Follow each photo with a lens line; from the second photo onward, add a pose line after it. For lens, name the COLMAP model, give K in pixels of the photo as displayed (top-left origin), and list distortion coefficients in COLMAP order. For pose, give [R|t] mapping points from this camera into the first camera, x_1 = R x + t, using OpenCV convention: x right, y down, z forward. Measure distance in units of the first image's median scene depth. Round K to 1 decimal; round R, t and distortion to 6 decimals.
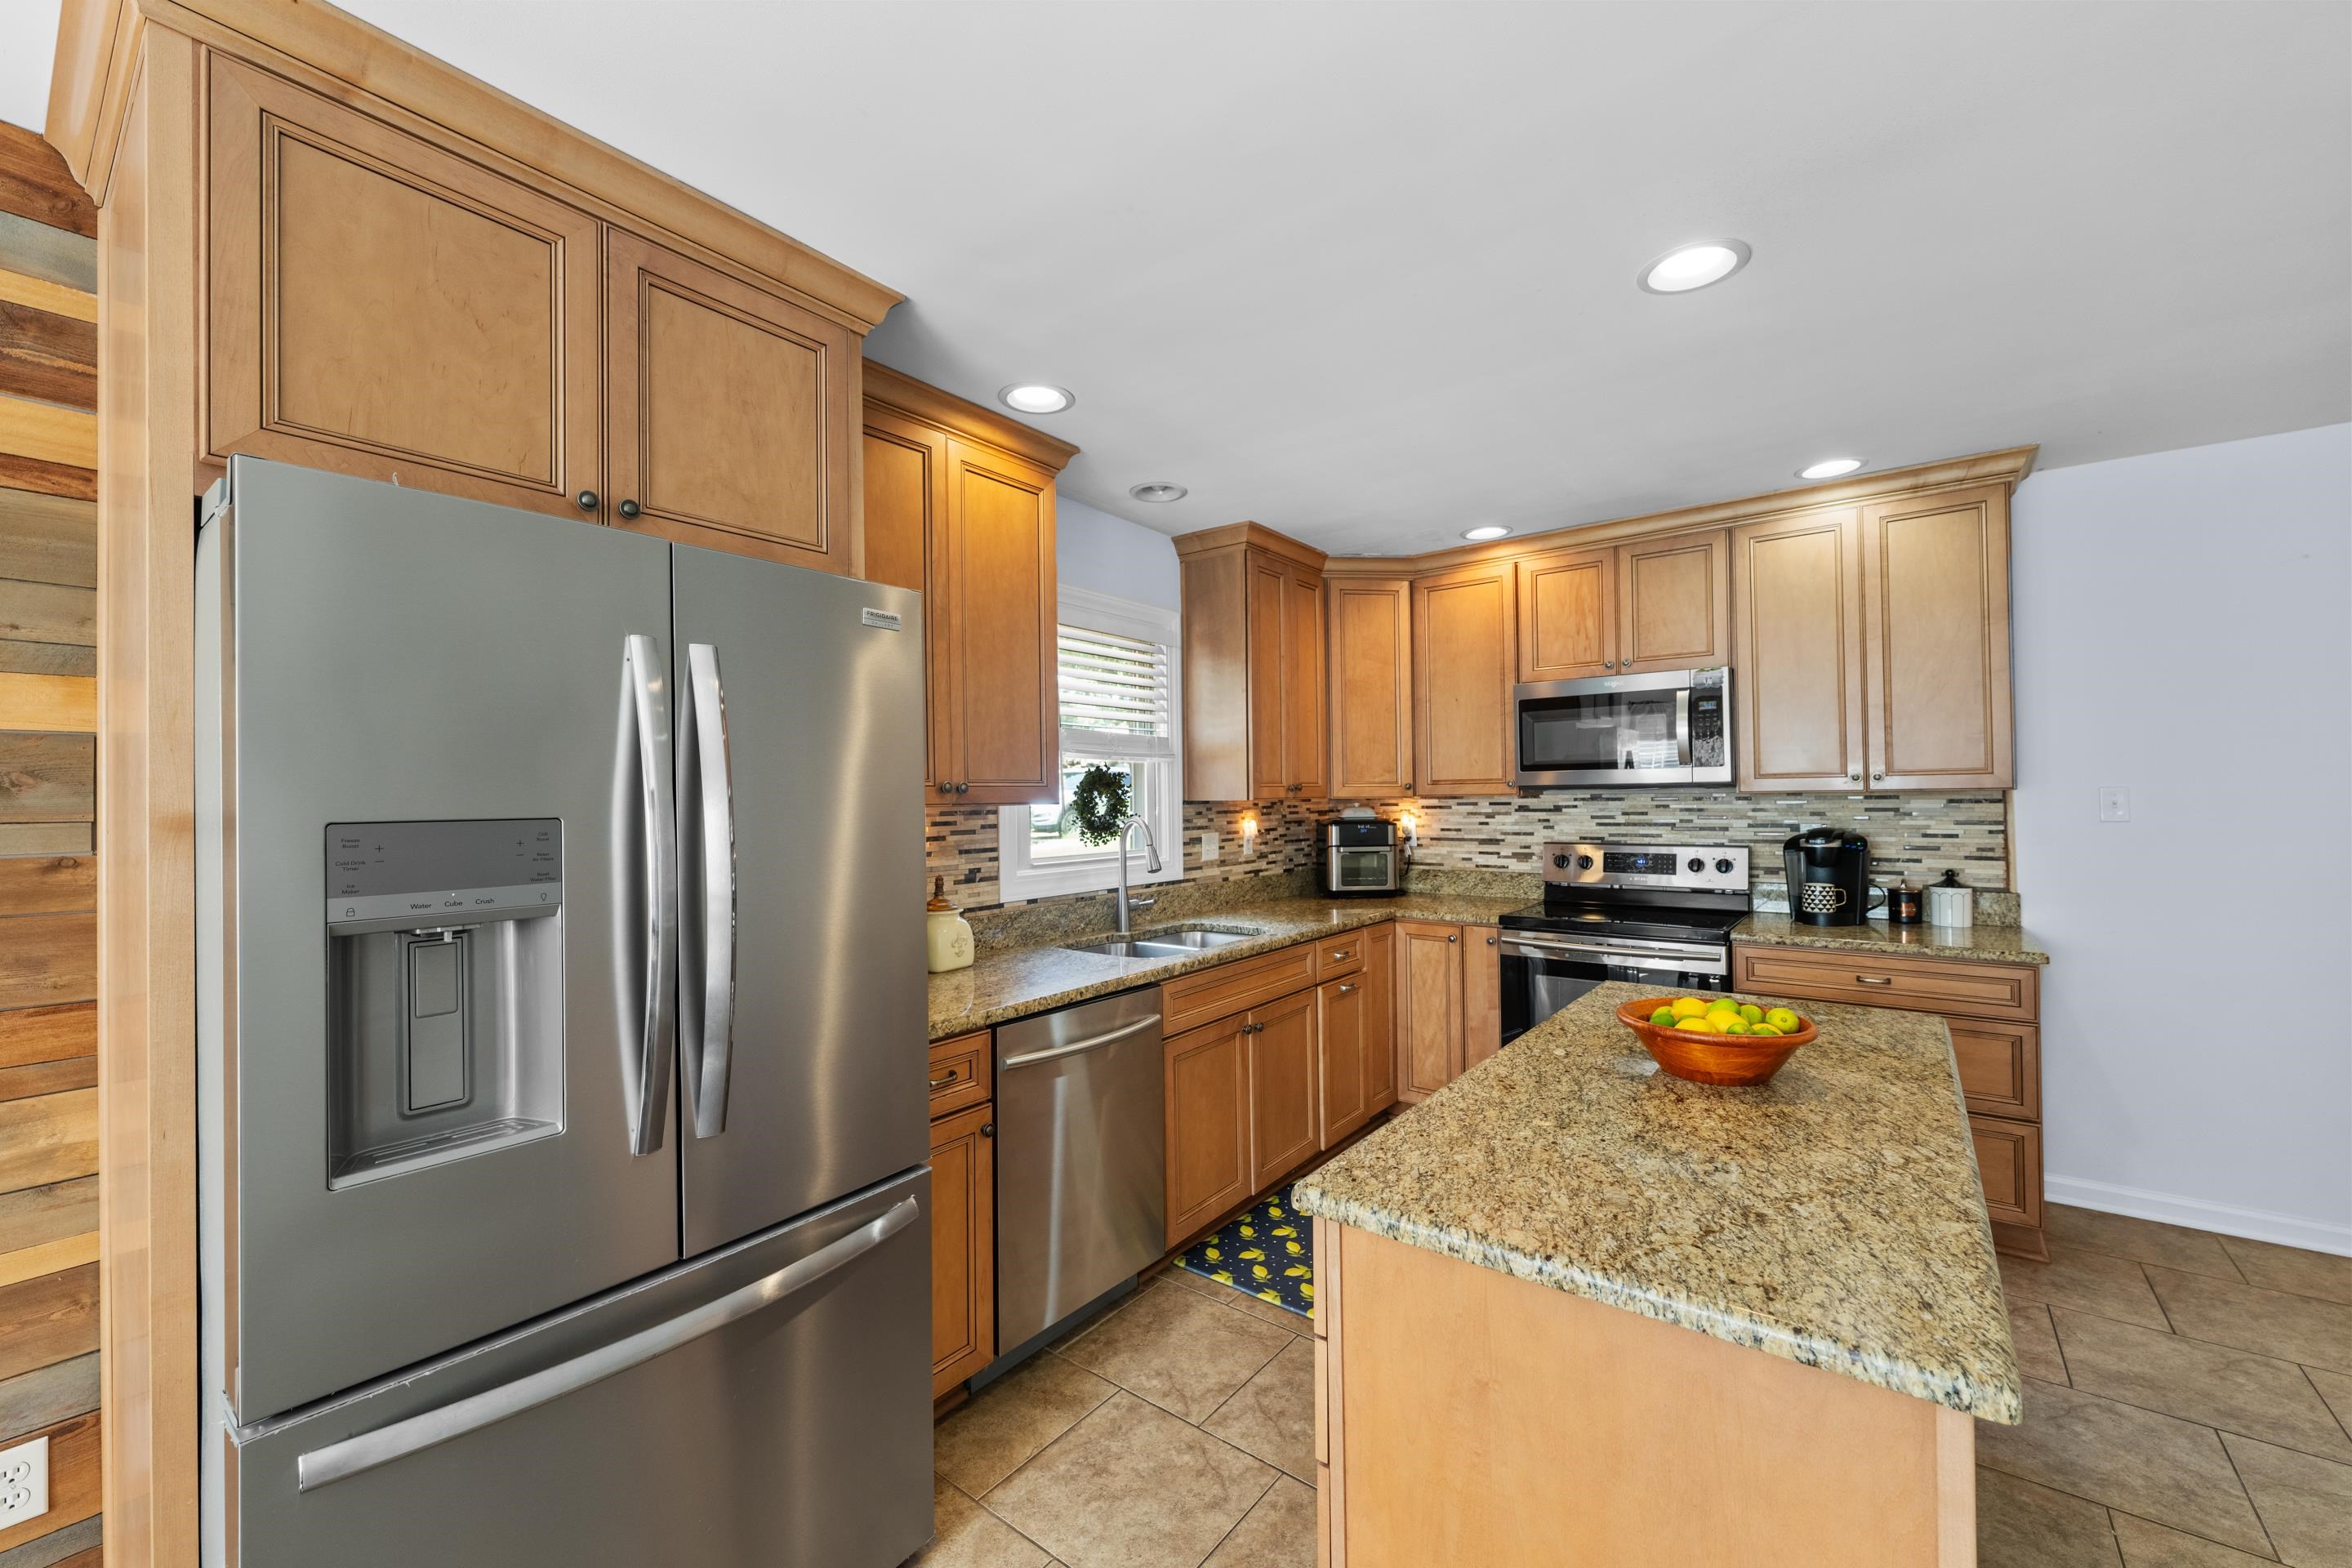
lens RADIAL K [[936.4, 0, 1166.4], [0, 936.4, 787.8], [0, 0, 1]] dist [0.001141, 0.000145]
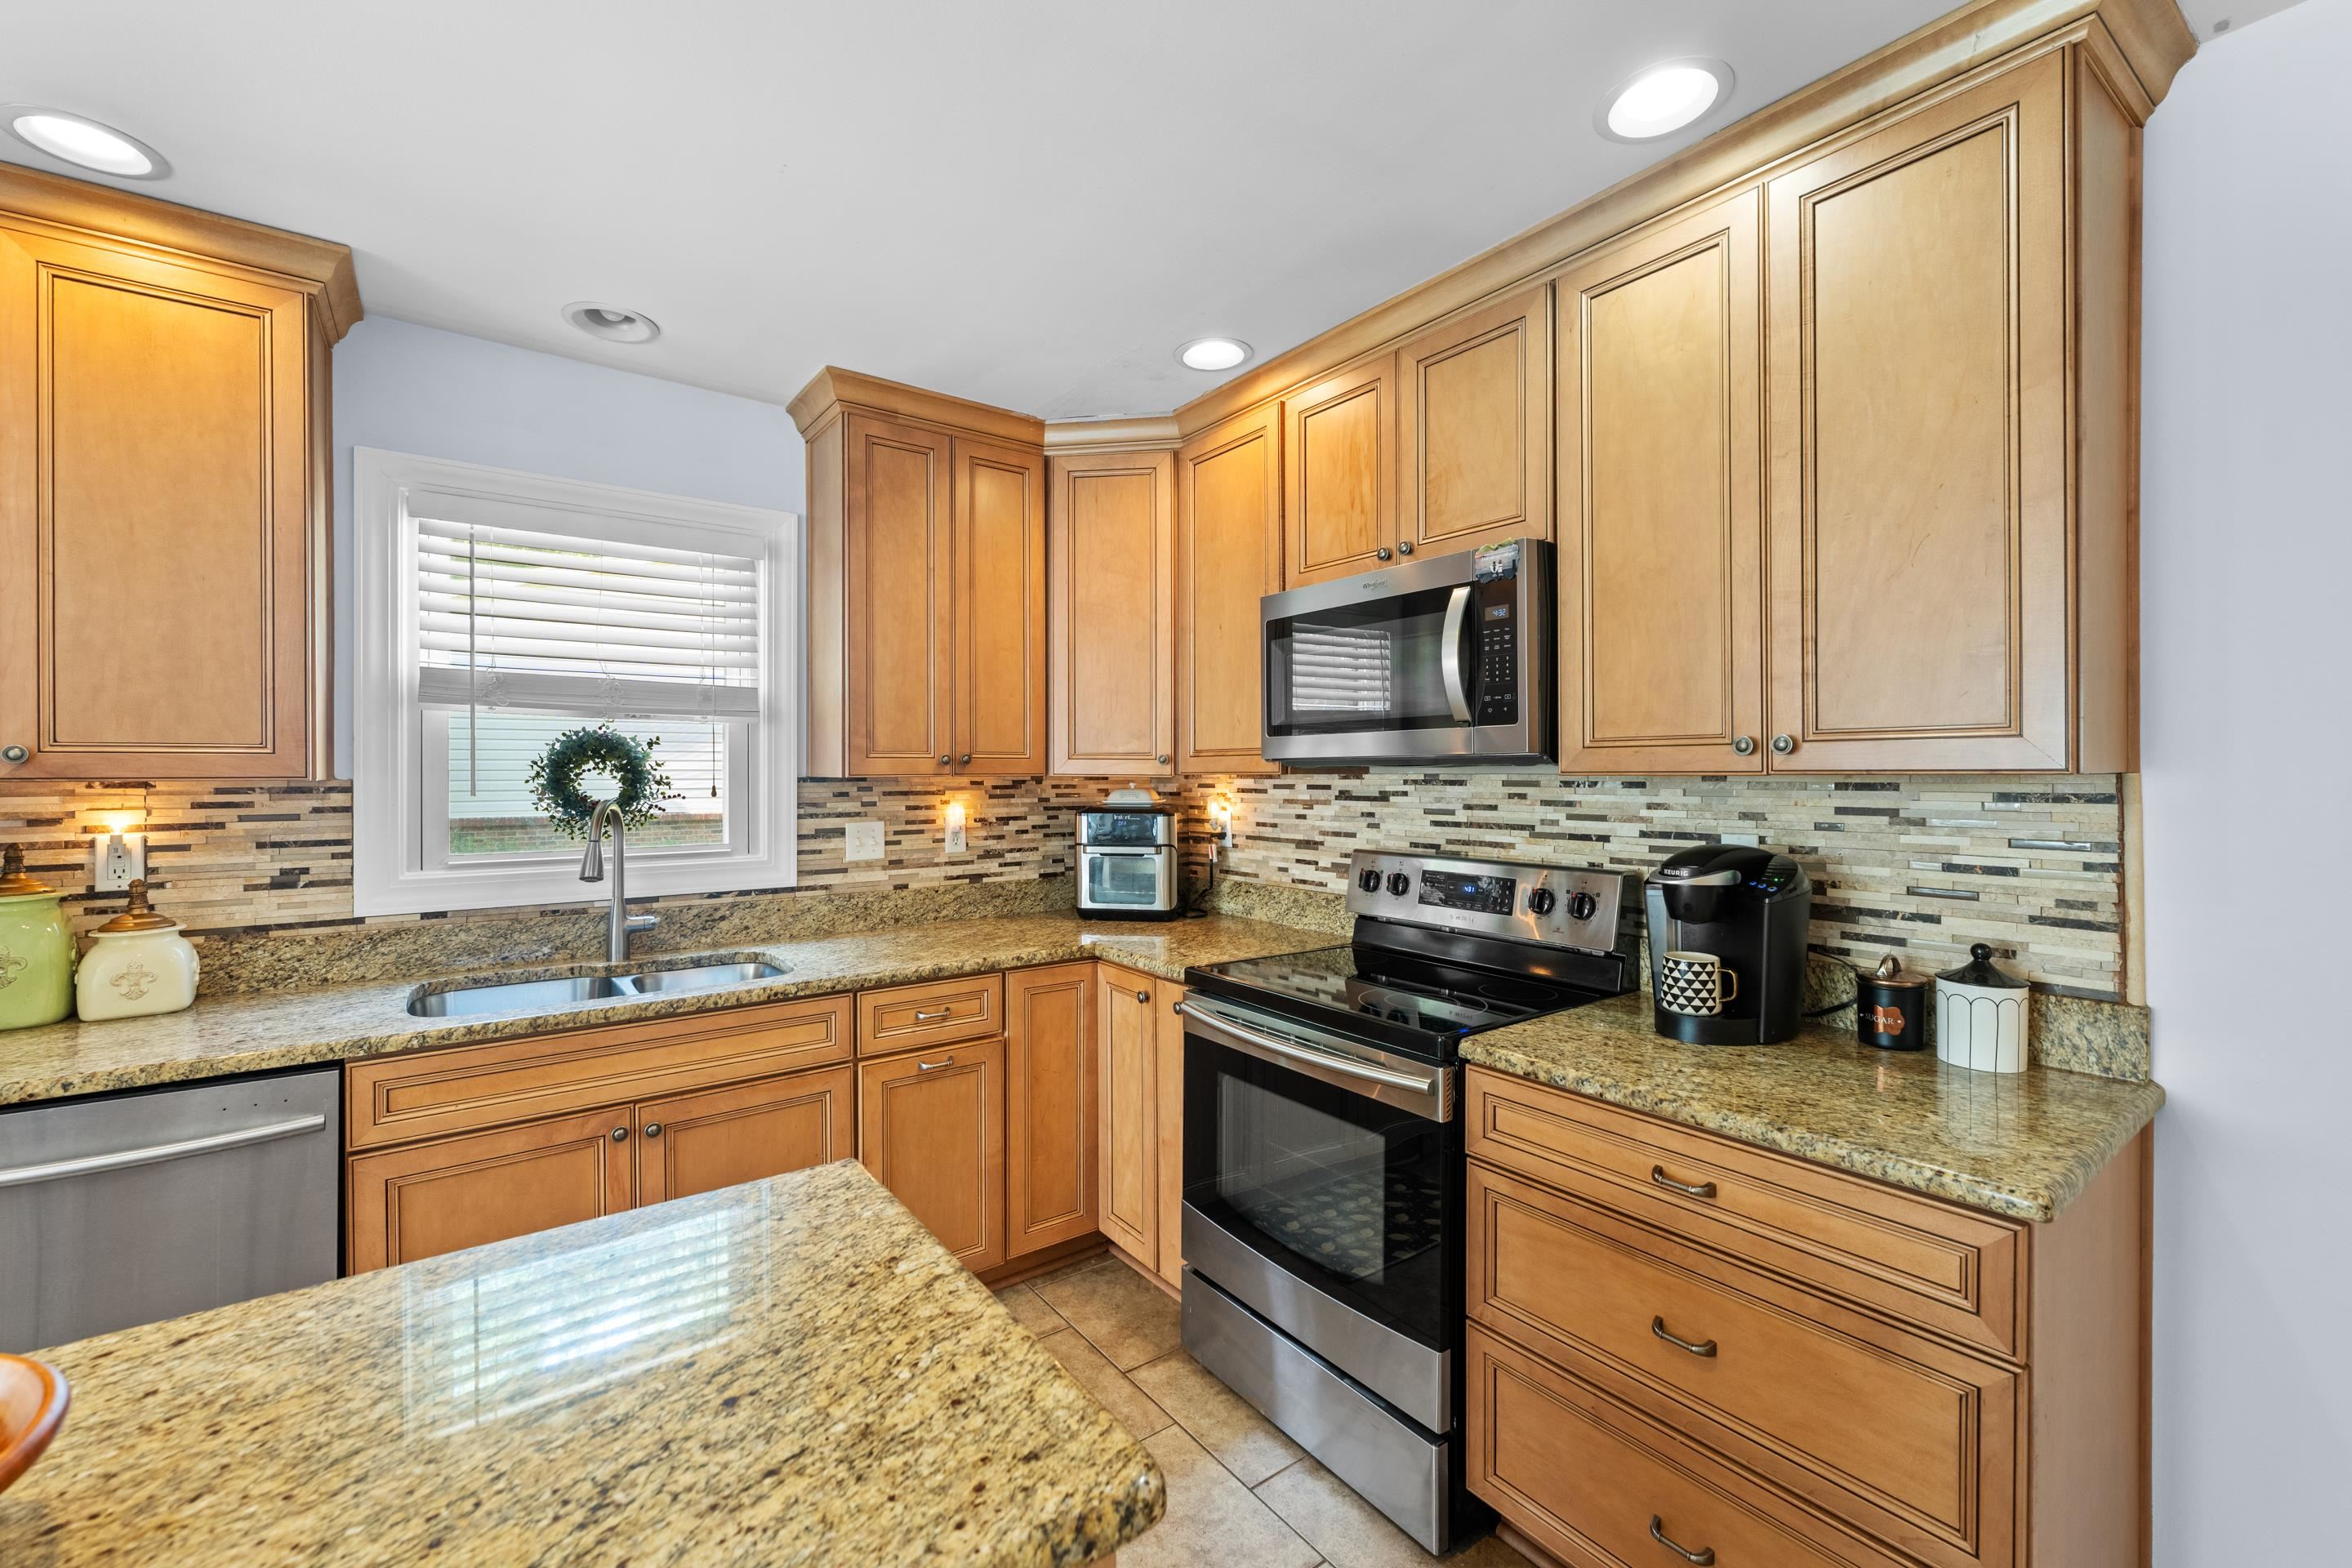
lens RADIAL K [[966.5, 0, 1174.0], [0, 966.5, 775.4], [0, 0, 1]] dist [0.000006, -0.000083]
pose [[0.962443, 0.011392, -0.271246, 0.545150], [-0.007373, 0.999847, 0.015833, -0.001154], [0.271385, -0.013239, 0.962380, 0.404356]]
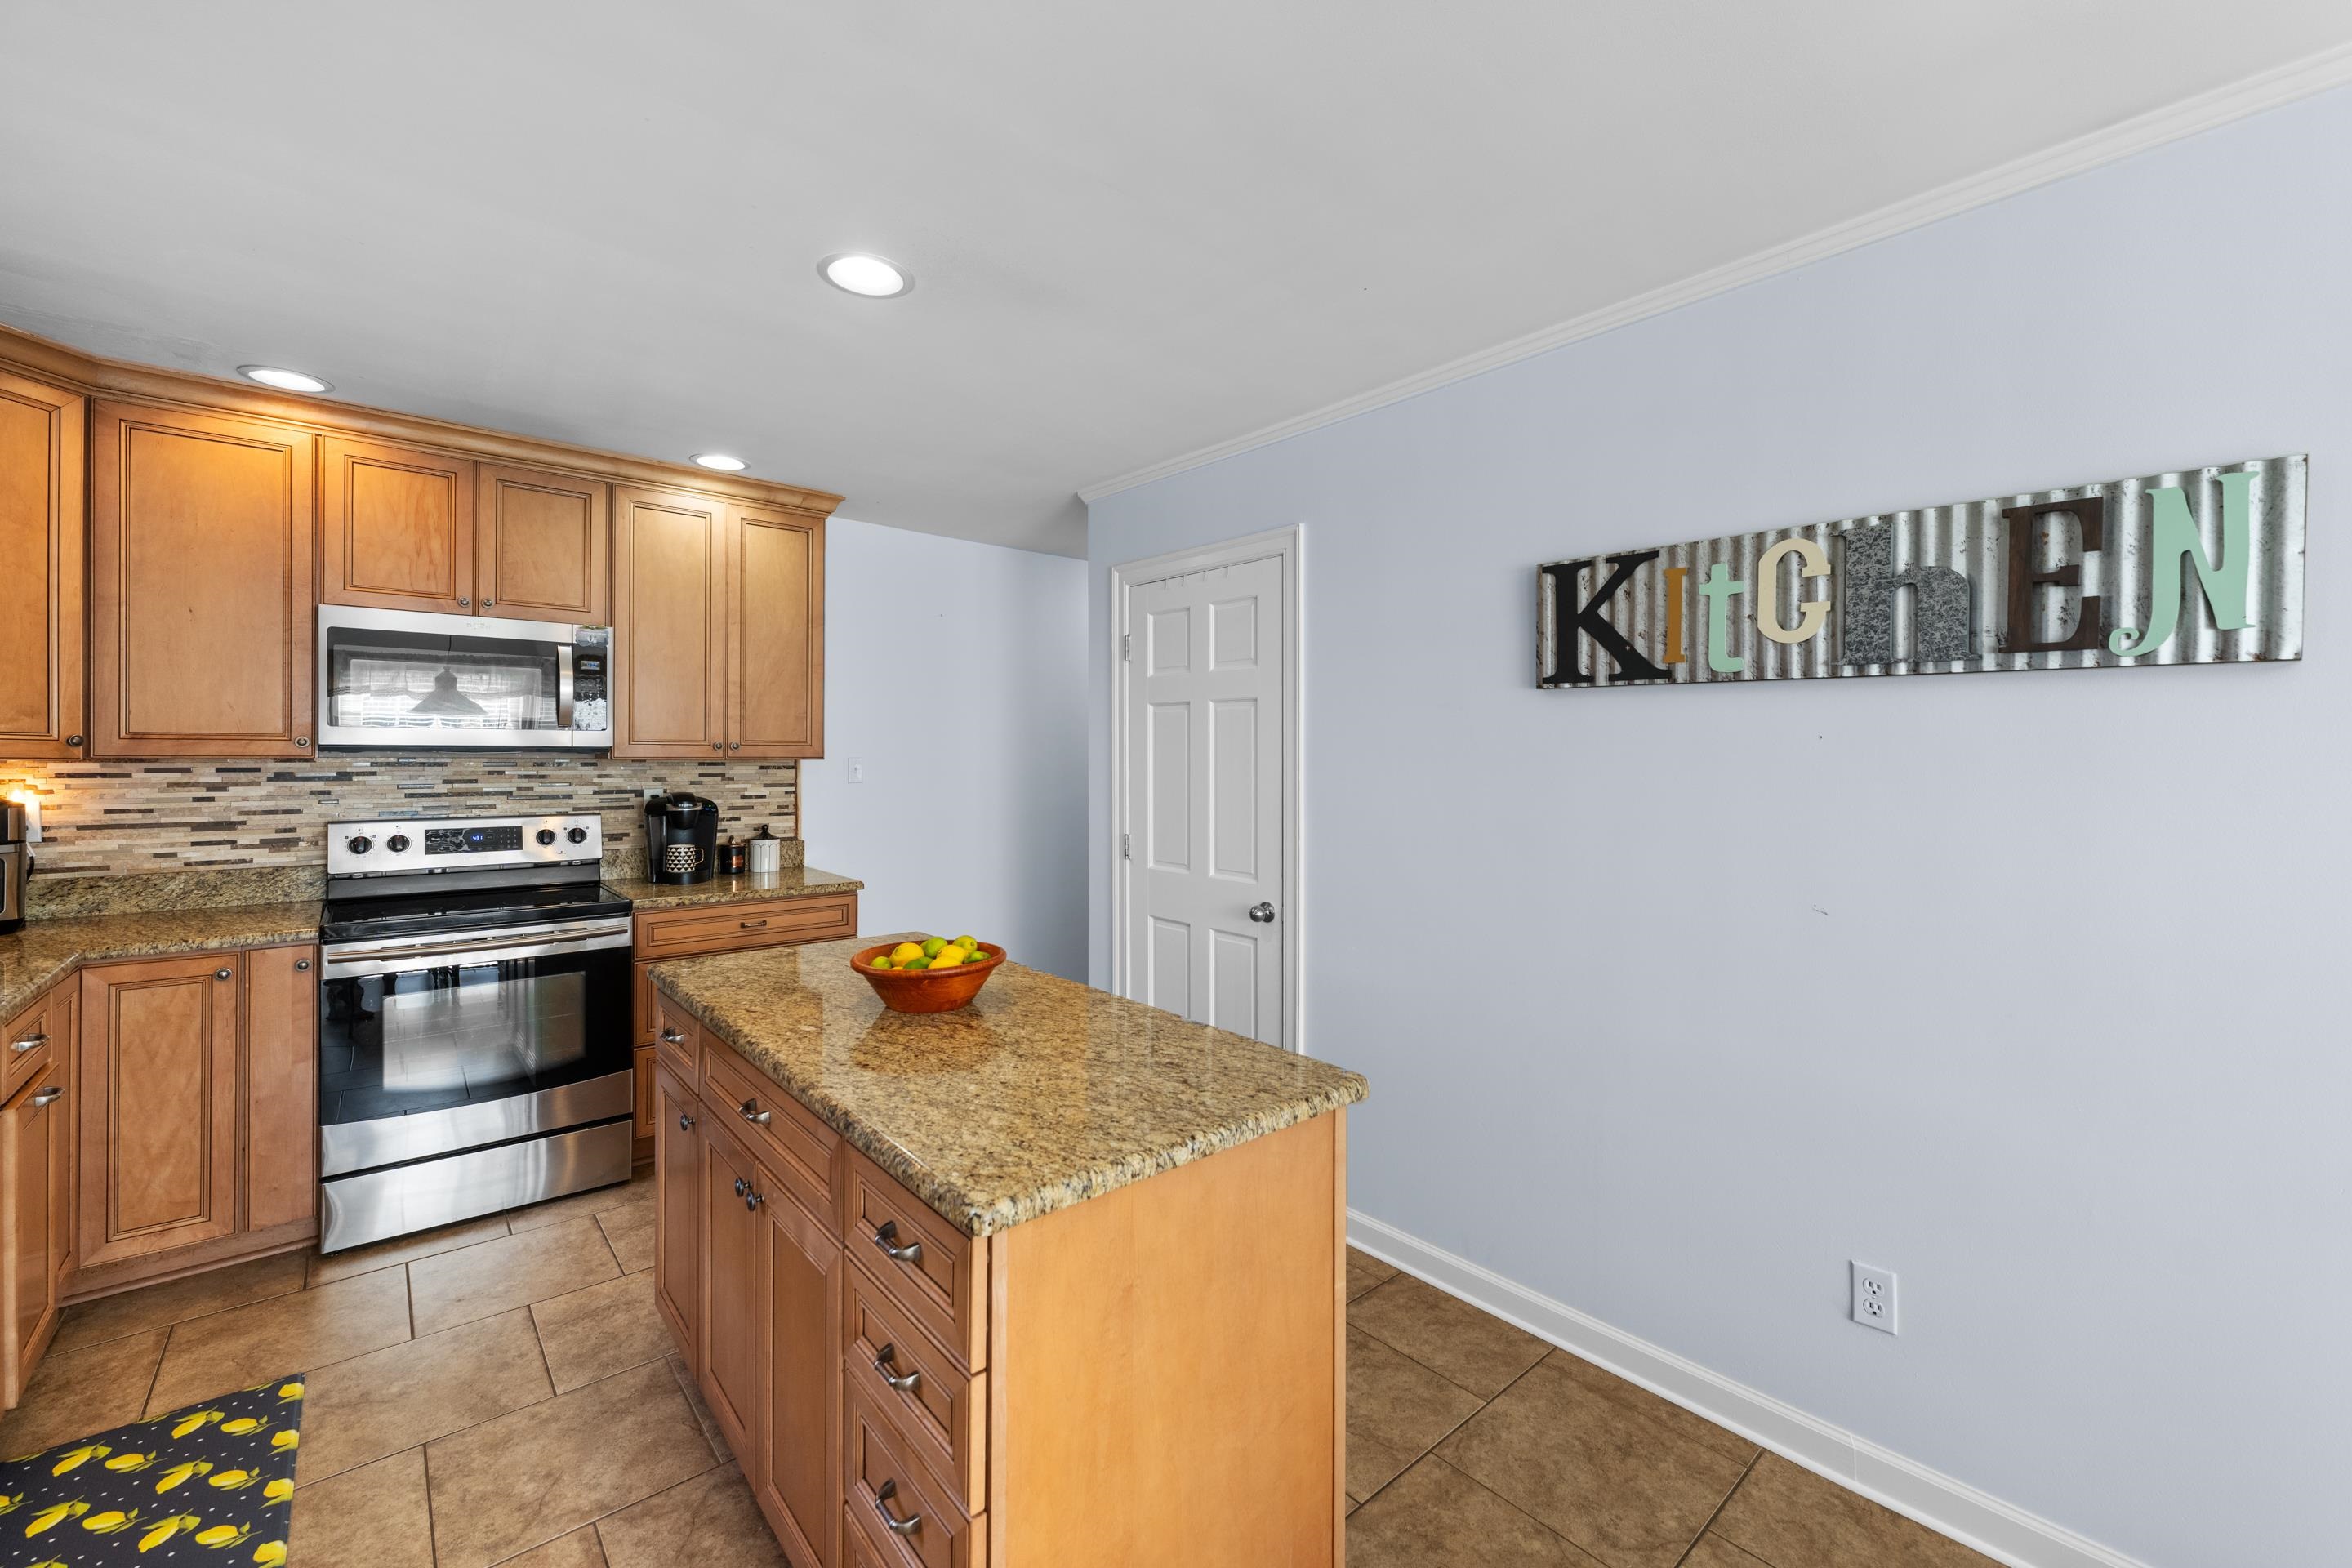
lens RADIAL K [[952.1, 0, 1181.2], [0, 952.1, 756.8], [0, 0, 1]] dist [0.000702, -0.000050]
pose [[0.191389, 0.013482, 0.981422, -0.244211], [-0.015998, 0.999816, -0.010615, 0.004655], [-0.981384, -0.013669, 0.191570, 0.231101]]
